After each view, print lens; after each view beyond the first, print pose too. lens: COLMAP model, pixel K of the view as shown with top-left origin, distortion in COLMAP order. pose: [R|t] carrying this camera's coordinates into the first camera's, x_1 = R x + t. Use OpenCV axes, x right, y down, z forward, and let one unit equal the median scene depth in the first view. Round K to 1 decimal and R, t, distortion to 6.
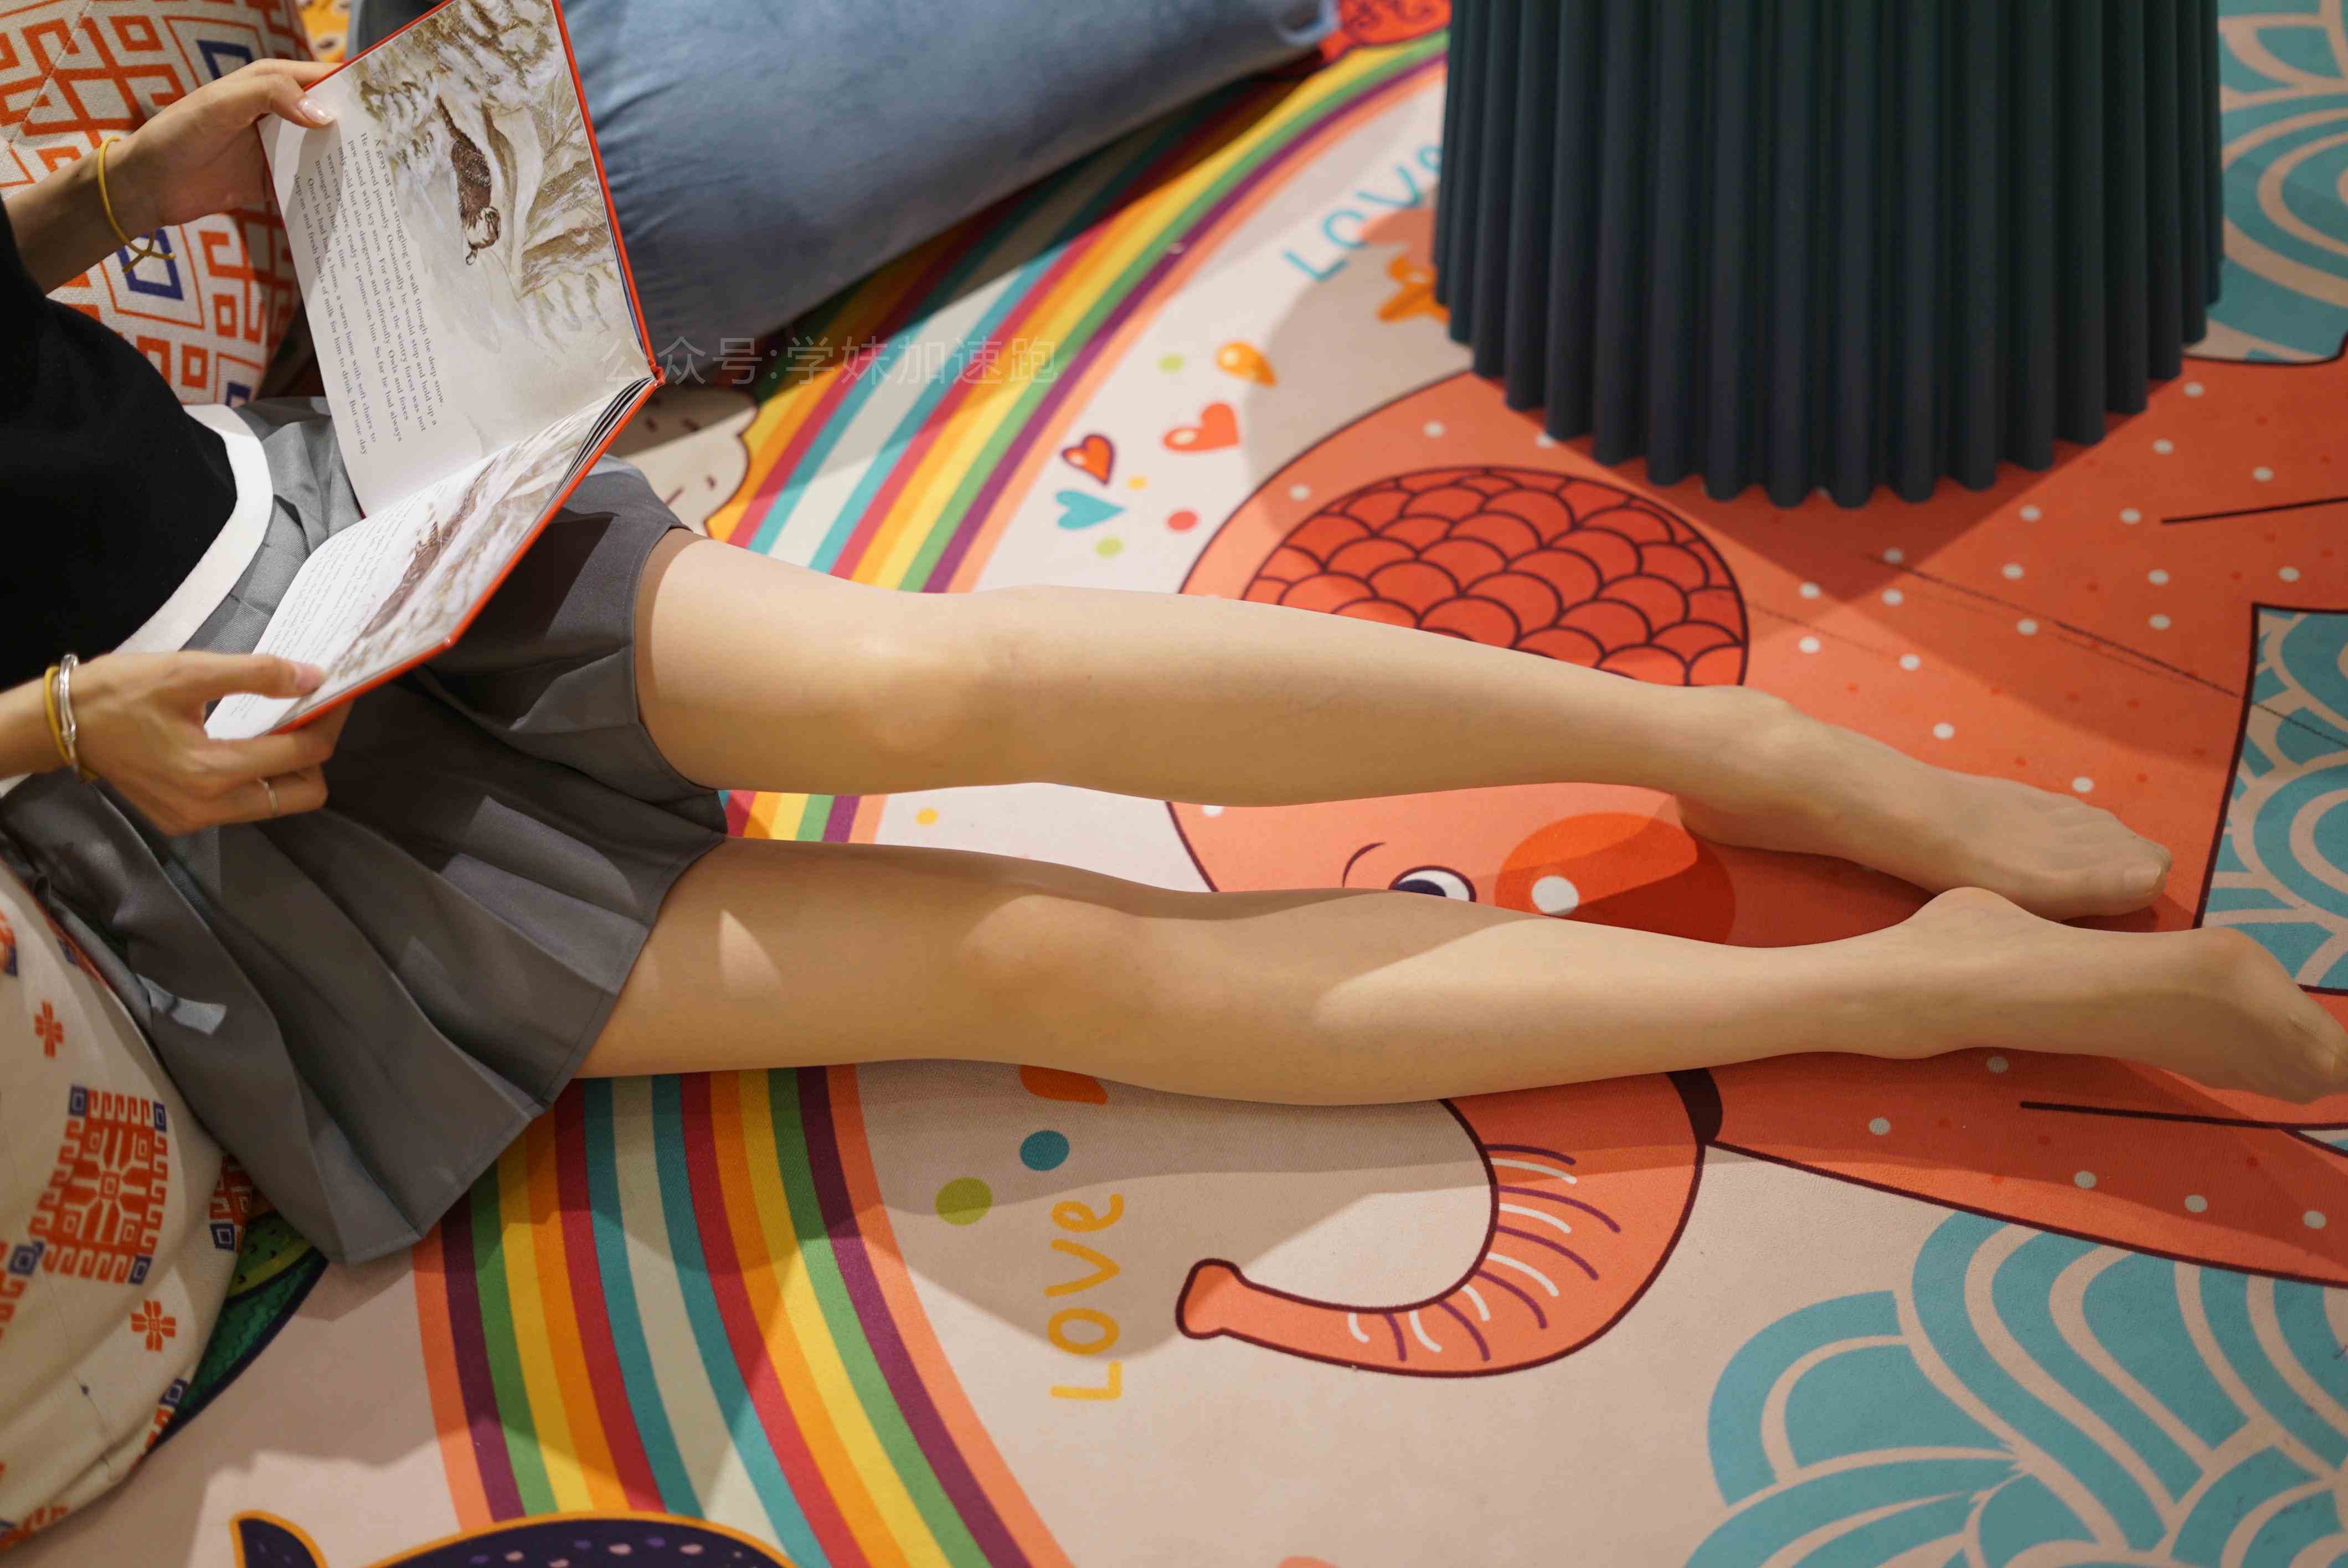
lens RADIAL K [[3496.9, 0, 1162.4], [0, 3496.9, 791.3], [0, 0, 1]] dist [-0.040135, 0.000000]
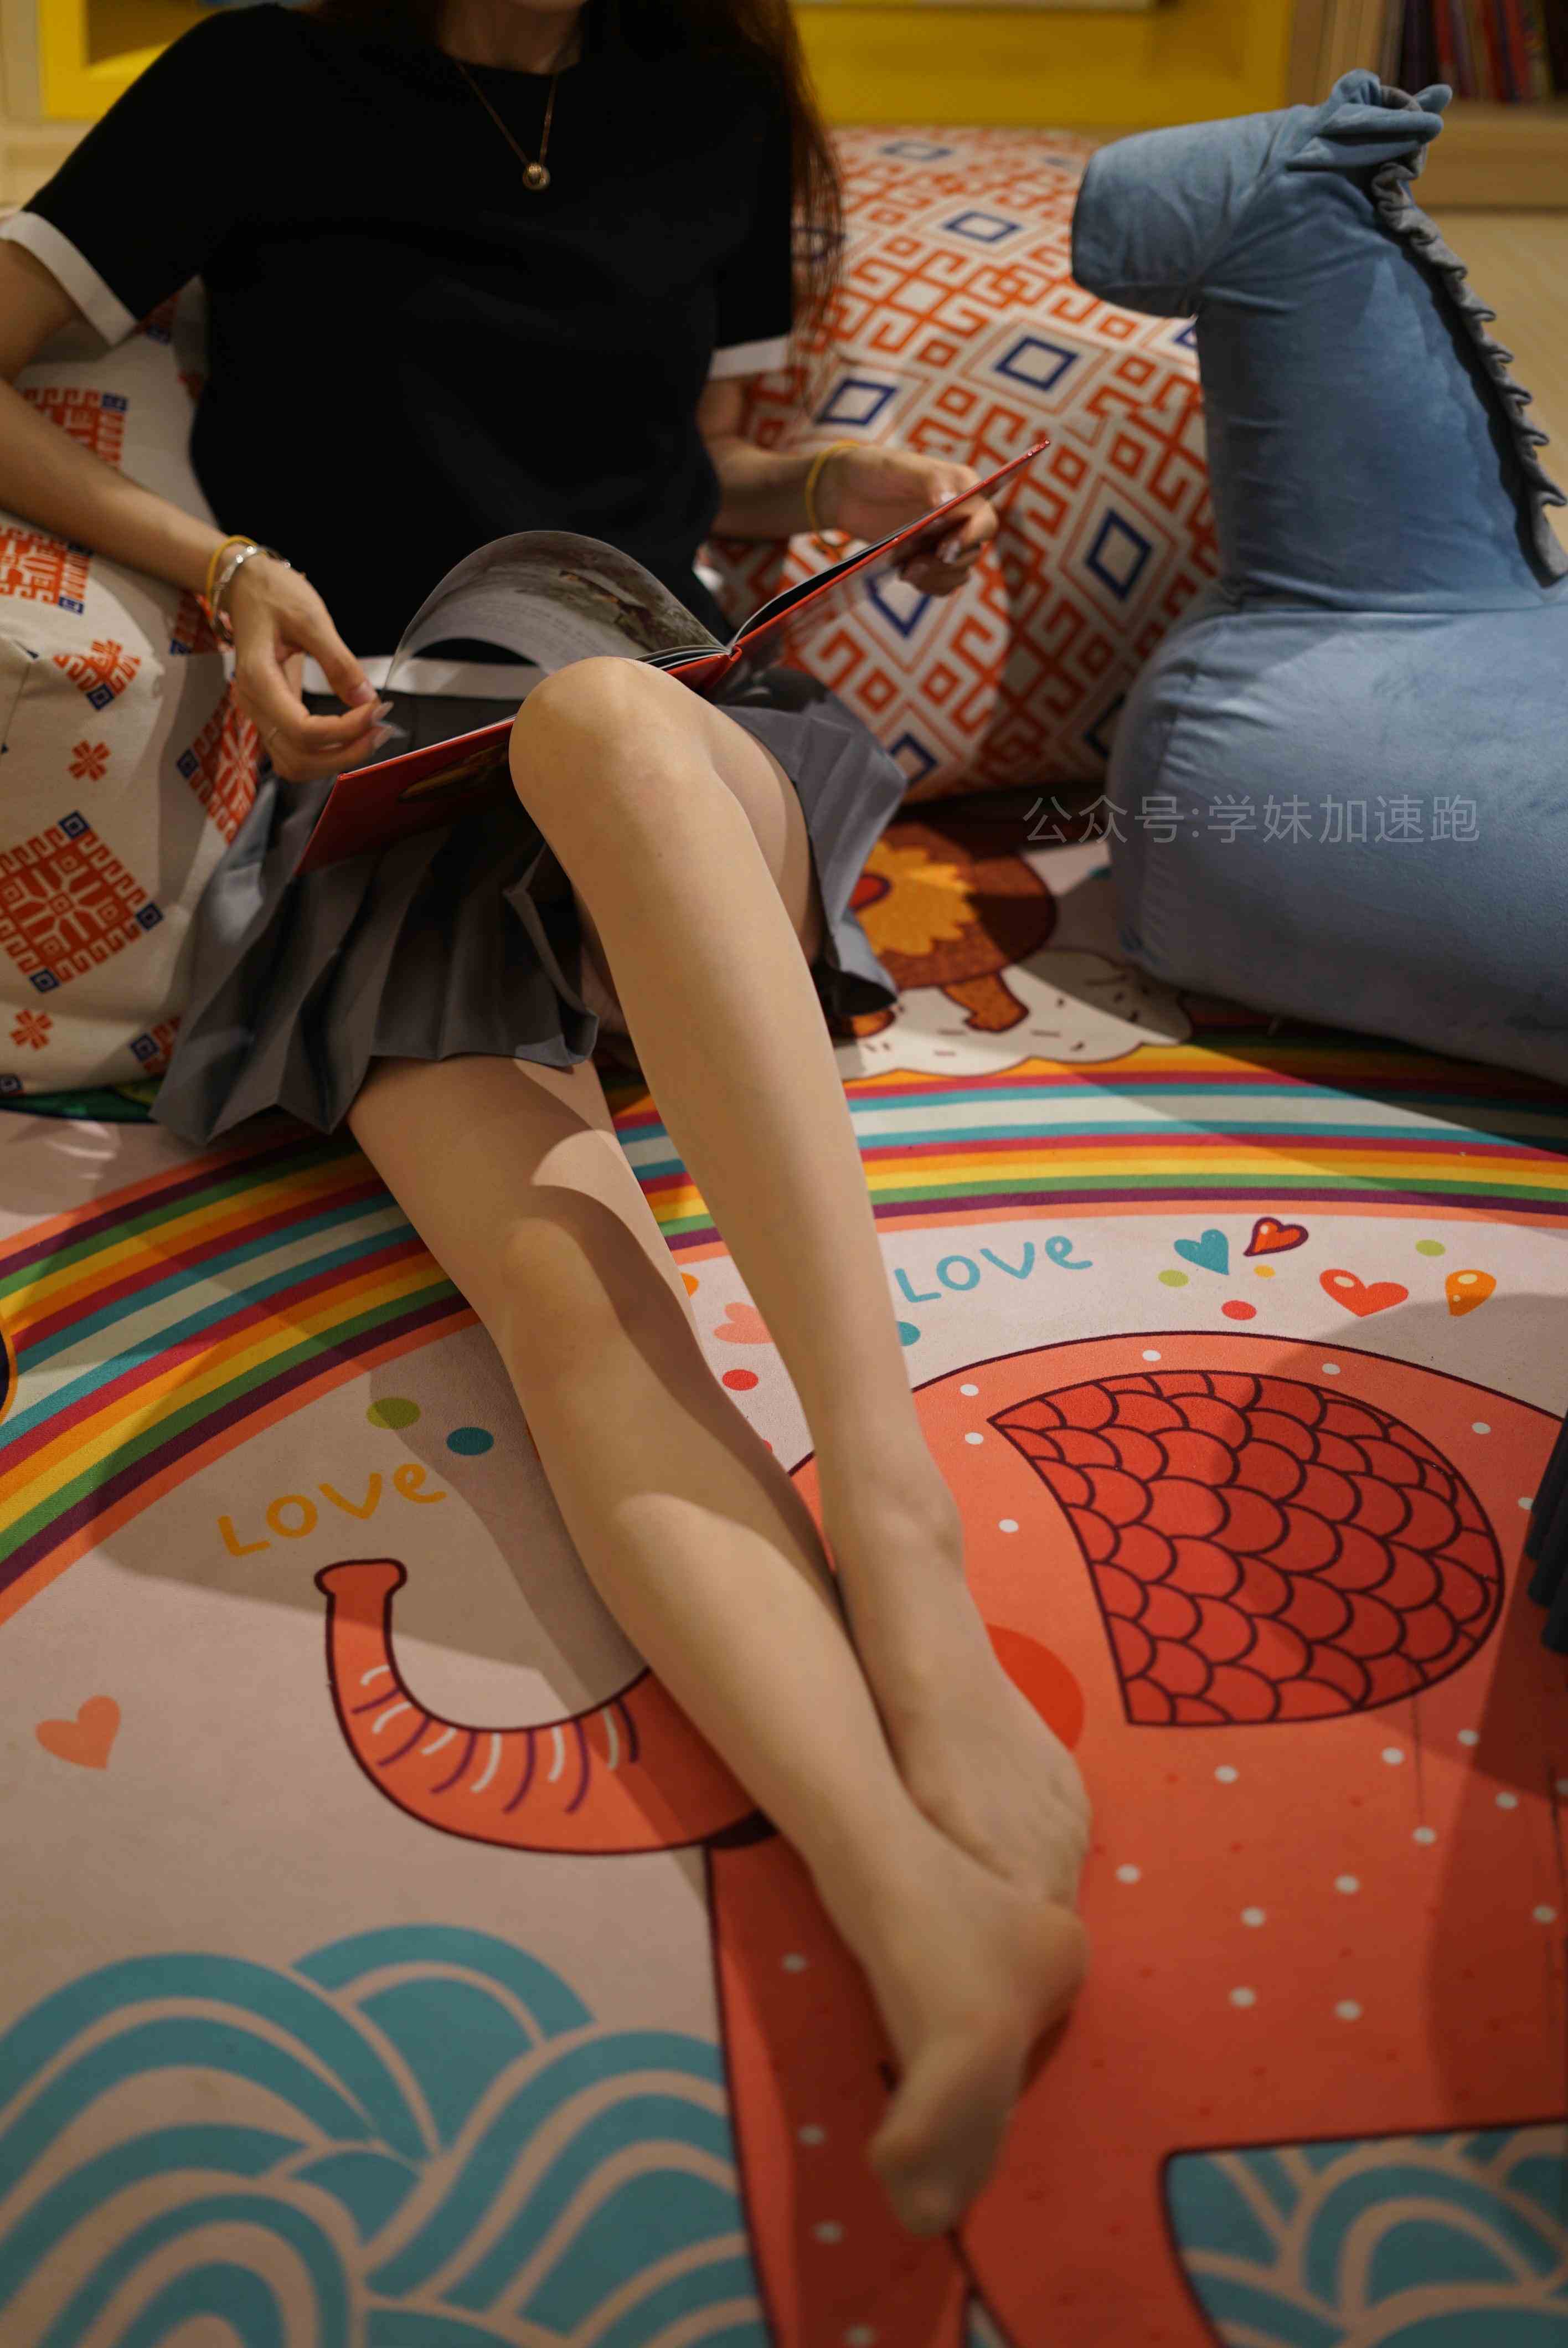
lens RADIAL K [[3496.9, 0, 796.6], [0, 3496.9, 1161.9], [0, 0, 1]] dist [-0.040135, 0.000000]
pose [[0.464870, 0.598493, -0.652458, 0.638265], [-0.721838, 0.682917, 0.112131, -0.142836], [0.512684, 0.418843, 0.749483, 0.206041]]
